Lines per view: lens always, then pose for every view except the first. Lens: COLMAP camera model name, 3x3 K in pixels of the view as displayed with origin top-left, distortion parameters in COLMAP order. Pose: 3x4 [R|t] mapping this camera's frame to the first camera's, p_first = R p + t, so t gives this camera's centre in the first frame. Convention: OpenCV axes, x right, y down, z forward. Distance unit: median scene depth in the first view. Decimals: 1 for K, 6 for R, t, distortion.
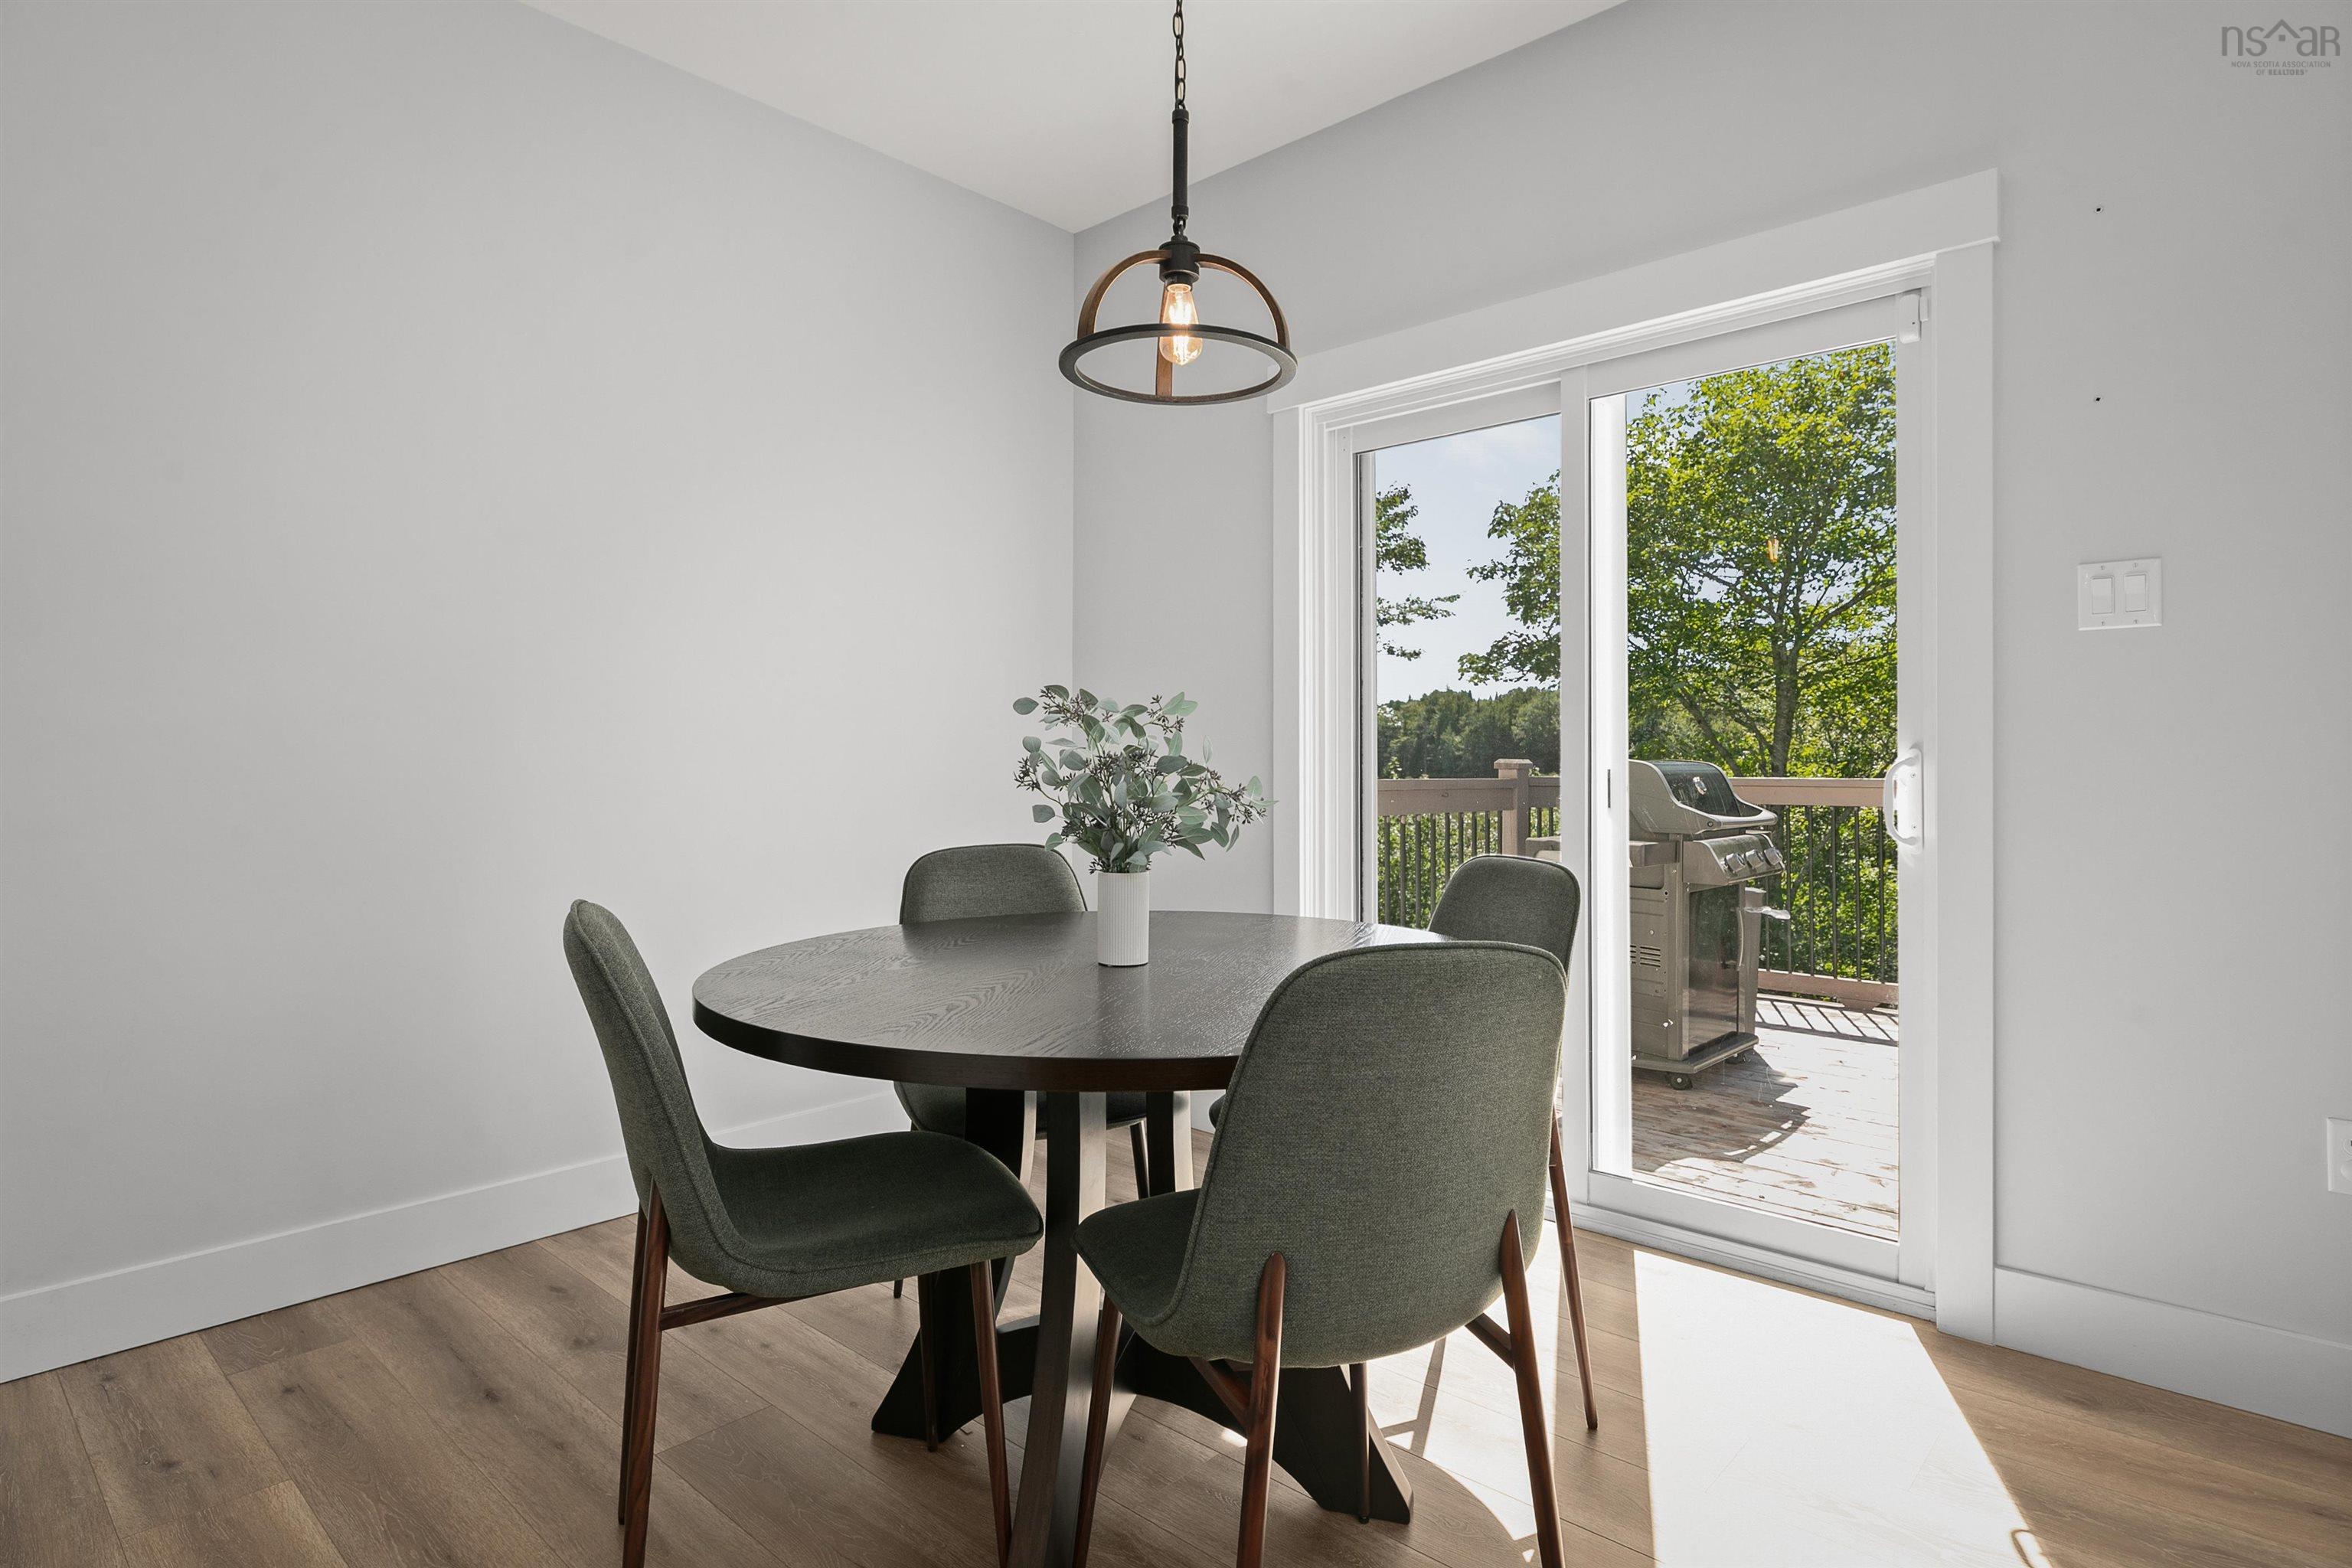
lens RADIAL K [[1274.5, 0, 1179.6], [0, 1274.5, 776.4], [0, 0, 1]] dist [-0.006455, -0.000840]
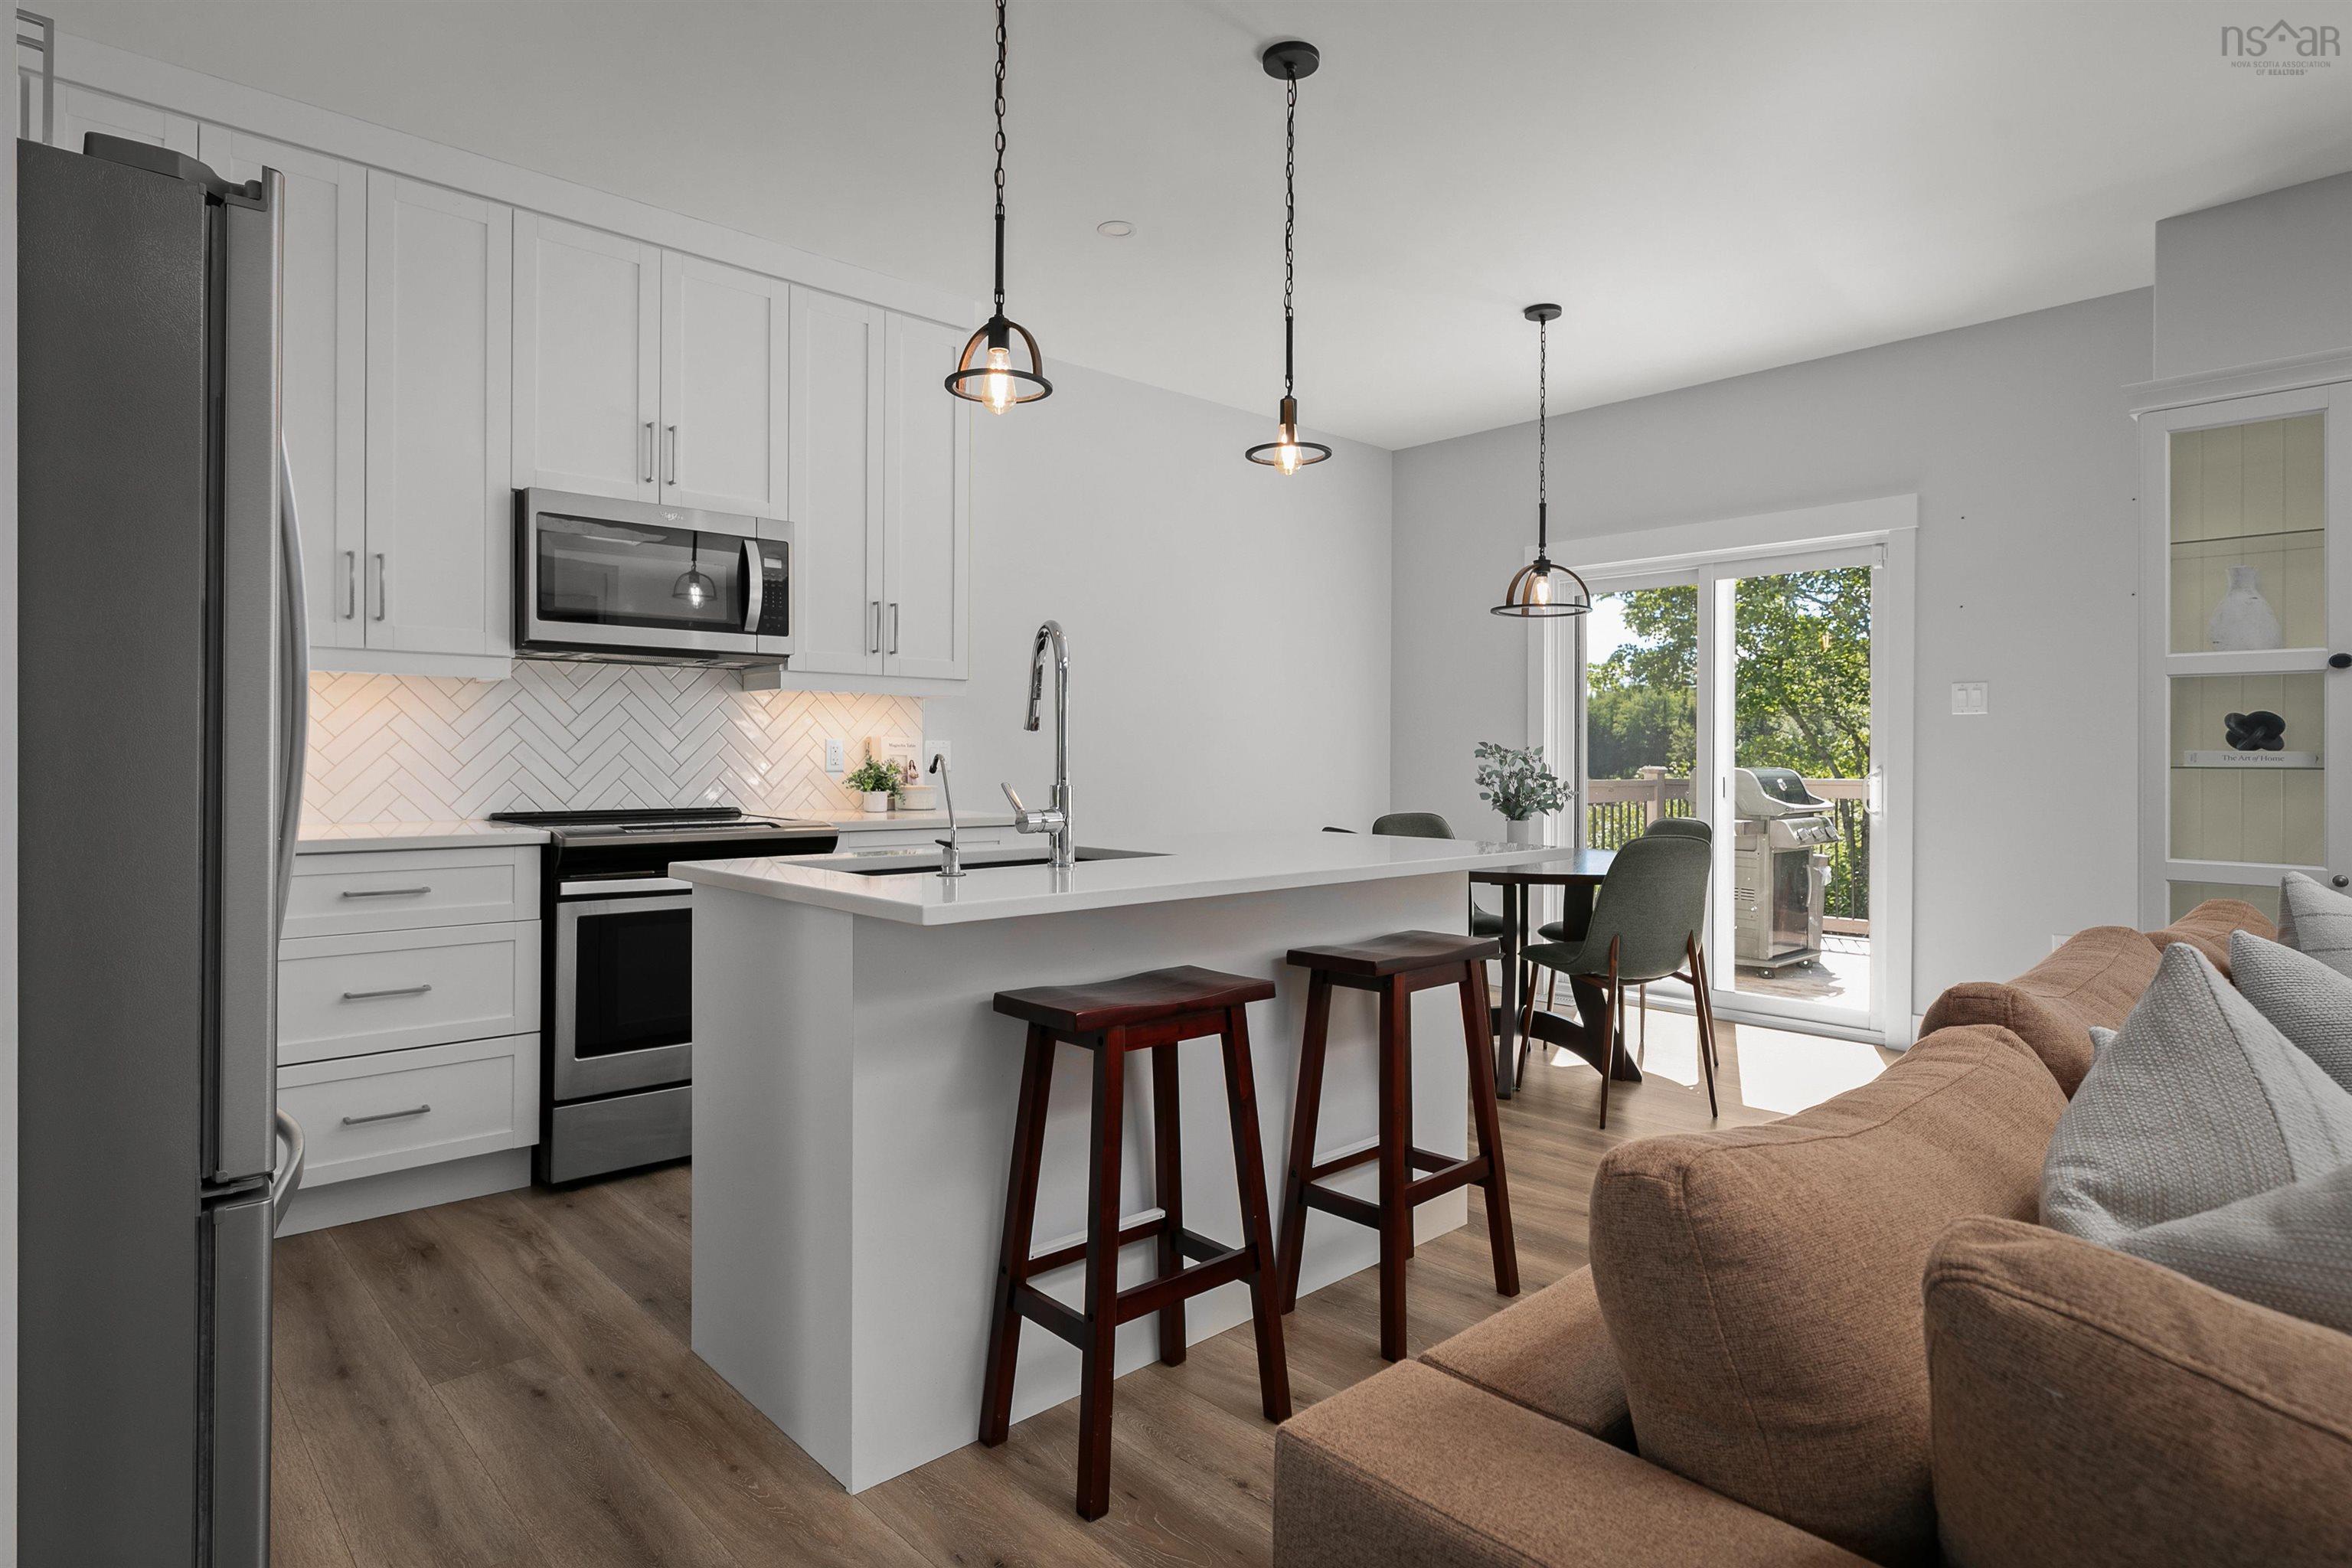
lens RADIAL K [[1274.5, 0, 1170.1], [0, 1274.5, 777.1], [0, 0, 1]] dist [-0.006455, -0.000840]
pose [[0.996838, 0.005384, -0.079281, -0.212596], [-0.004983, 0.999974, 0.005254, -0.006927], [0.079307, -0.004843, 0.996838, -0.608366]]
